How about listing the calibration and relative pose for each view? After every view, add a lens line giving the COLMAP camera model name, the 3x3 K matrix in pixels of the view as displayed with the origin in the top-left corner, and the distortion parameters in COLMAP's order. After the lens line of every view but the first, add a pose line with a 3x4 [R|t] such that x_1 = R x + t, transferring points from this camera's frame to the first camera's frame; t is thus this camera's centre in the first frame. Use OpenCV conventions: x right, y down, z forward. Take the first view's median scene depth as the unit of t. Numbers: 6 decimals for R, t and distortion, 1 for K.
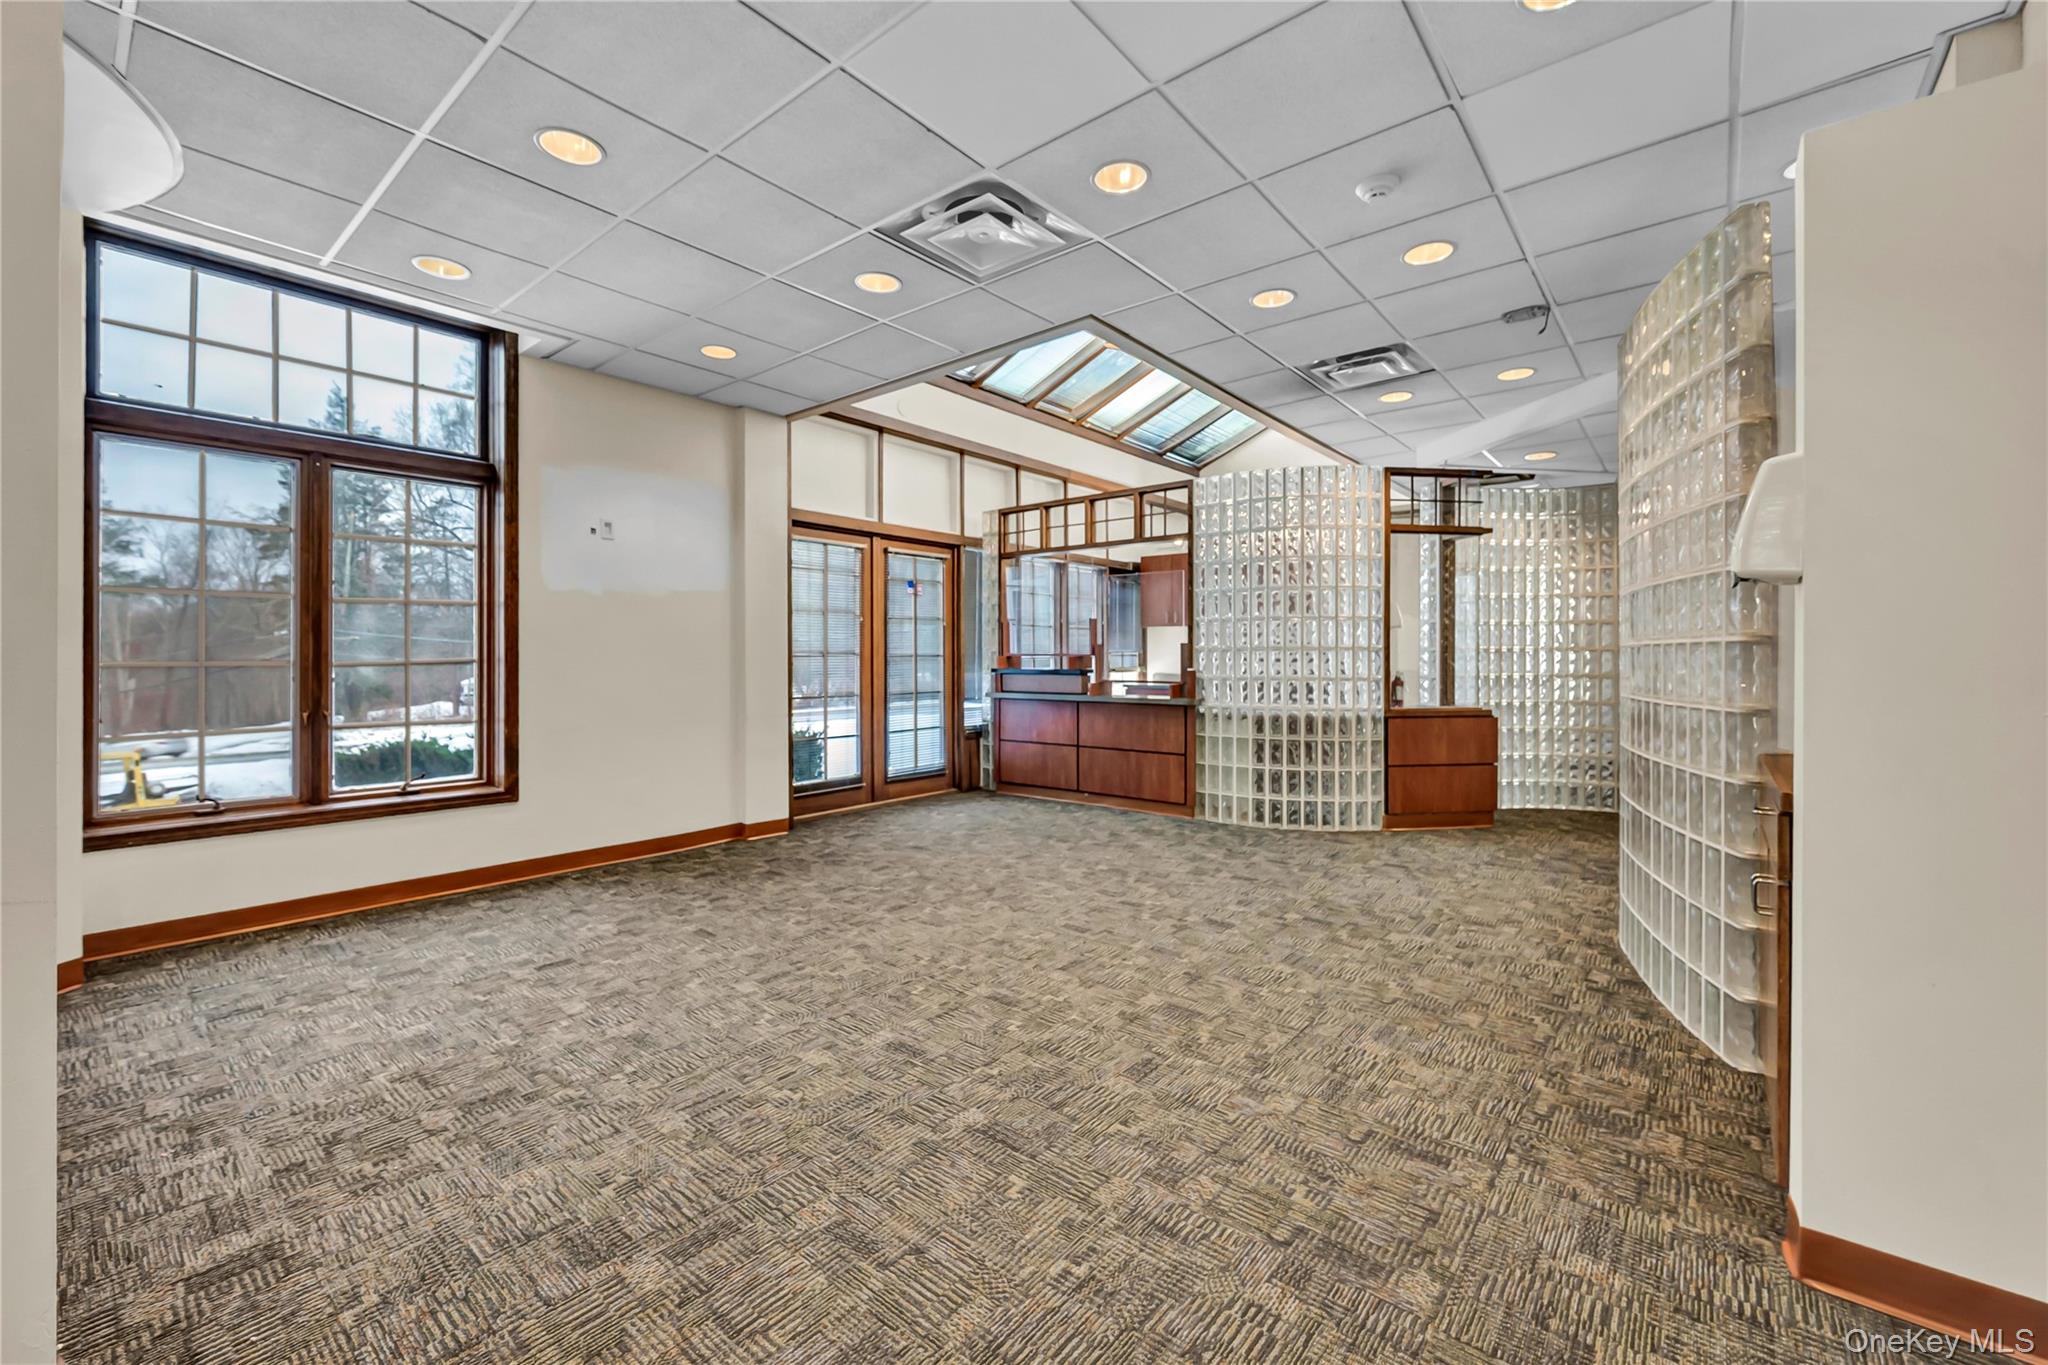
lens RADIAL K [[828.1, 0, 1021.6], [0, 828.1, 654.4], [0, 0, 1]] dist [-0.001794, -0.000467]
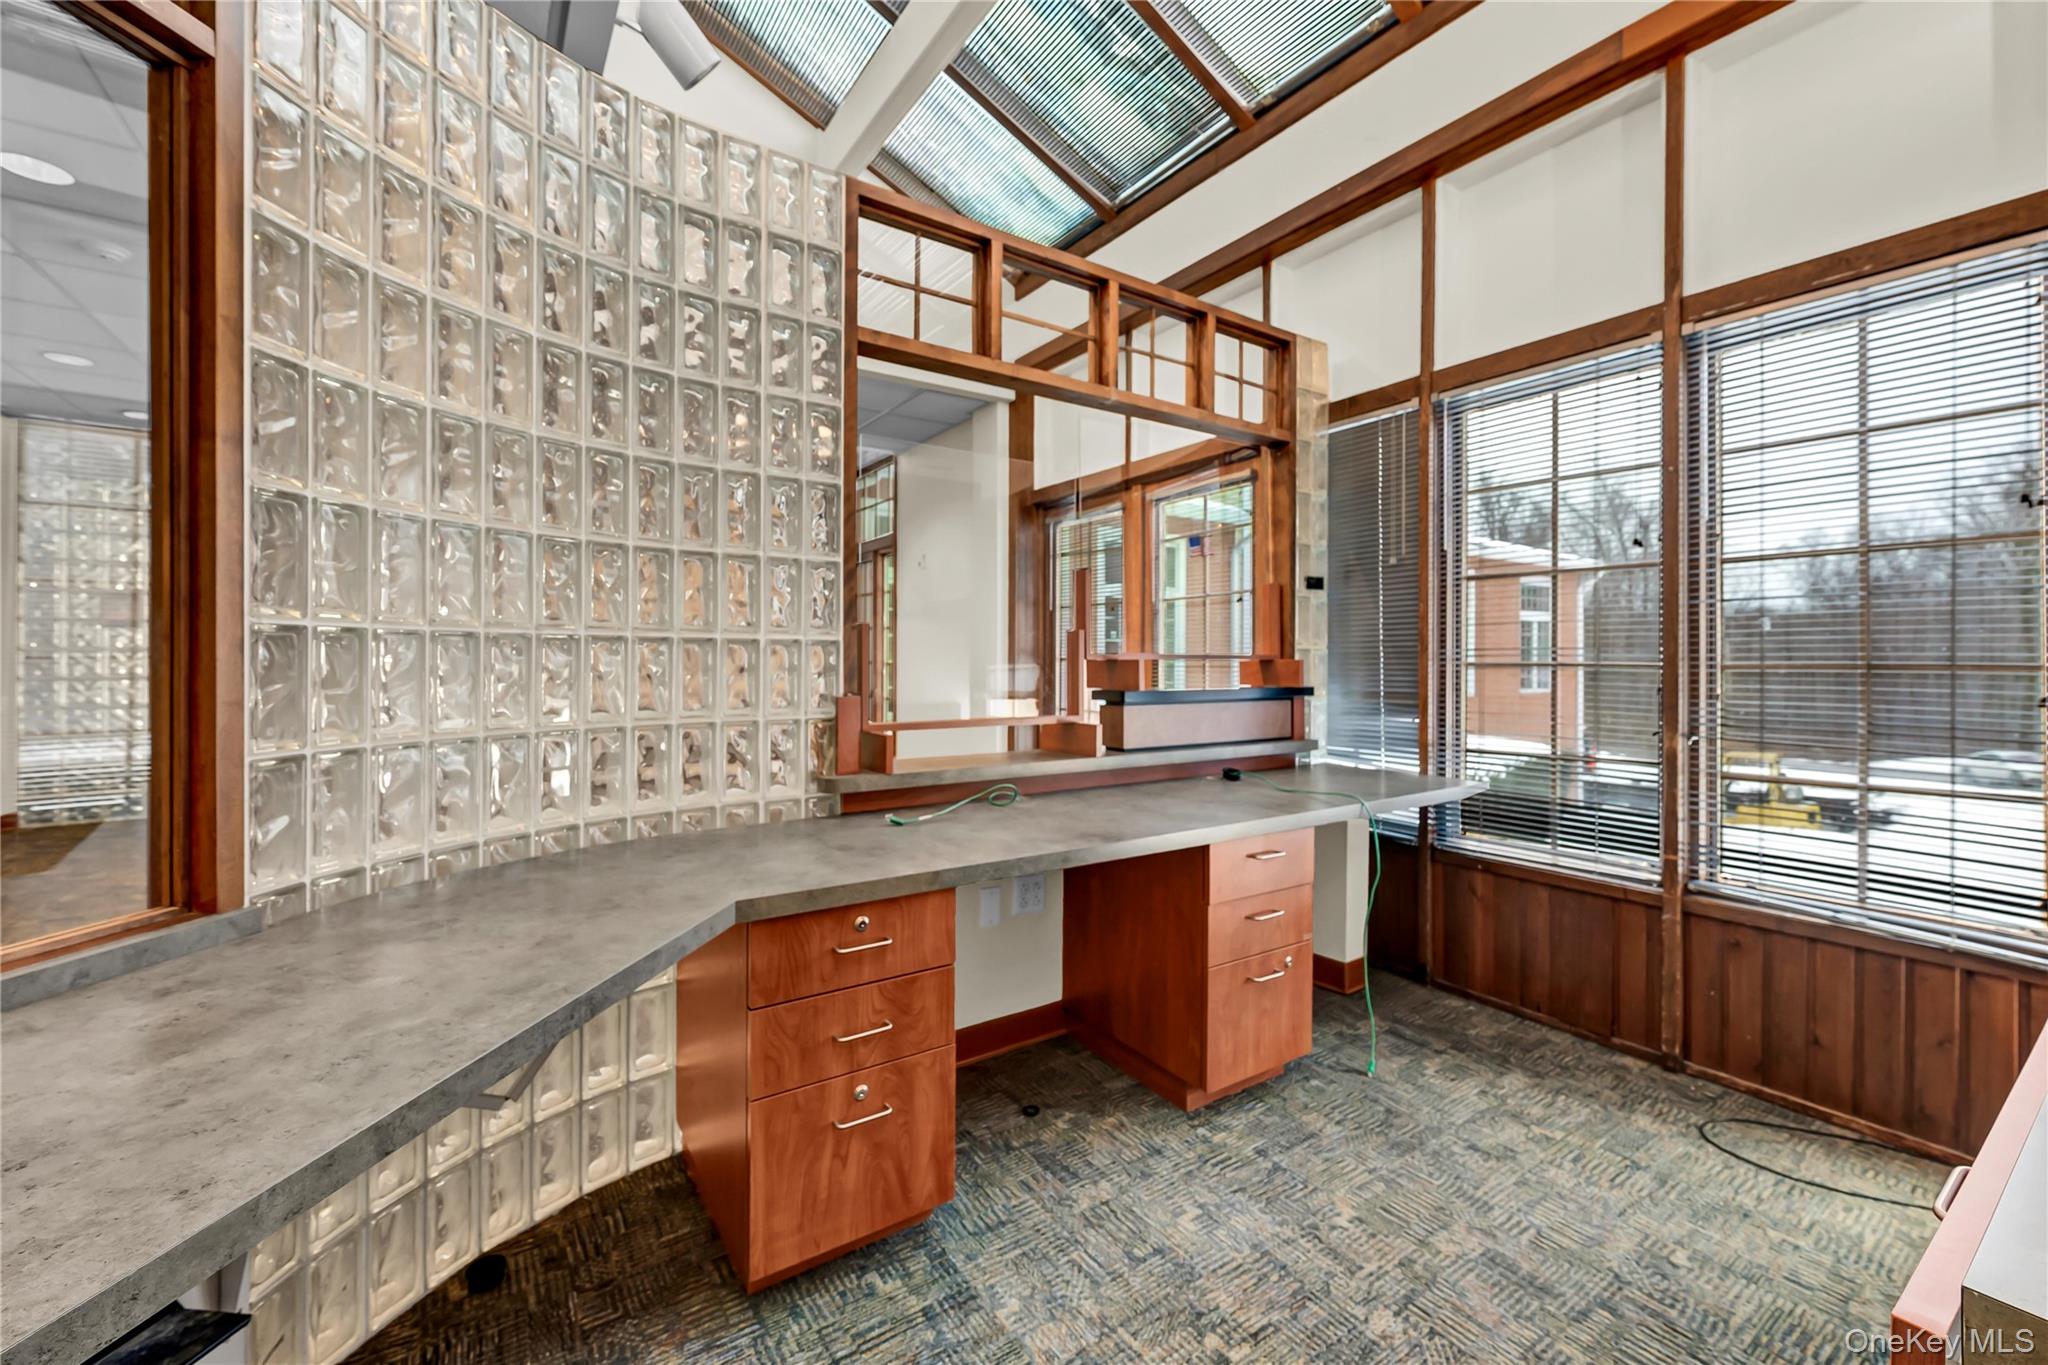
lens RADIAL K [[828.1, 0, 1046.2], [0, 828.1, 656.2], [0, 0, 1]] dist [-0.001794, -0.000467]
pose [[-0.277123, 0.001461, -0.960833, 0.872237], [0.000086, 0.999999, 0.001496, -0.003657], [0.960834, 0.000332, -0.277123, 1.938385]]
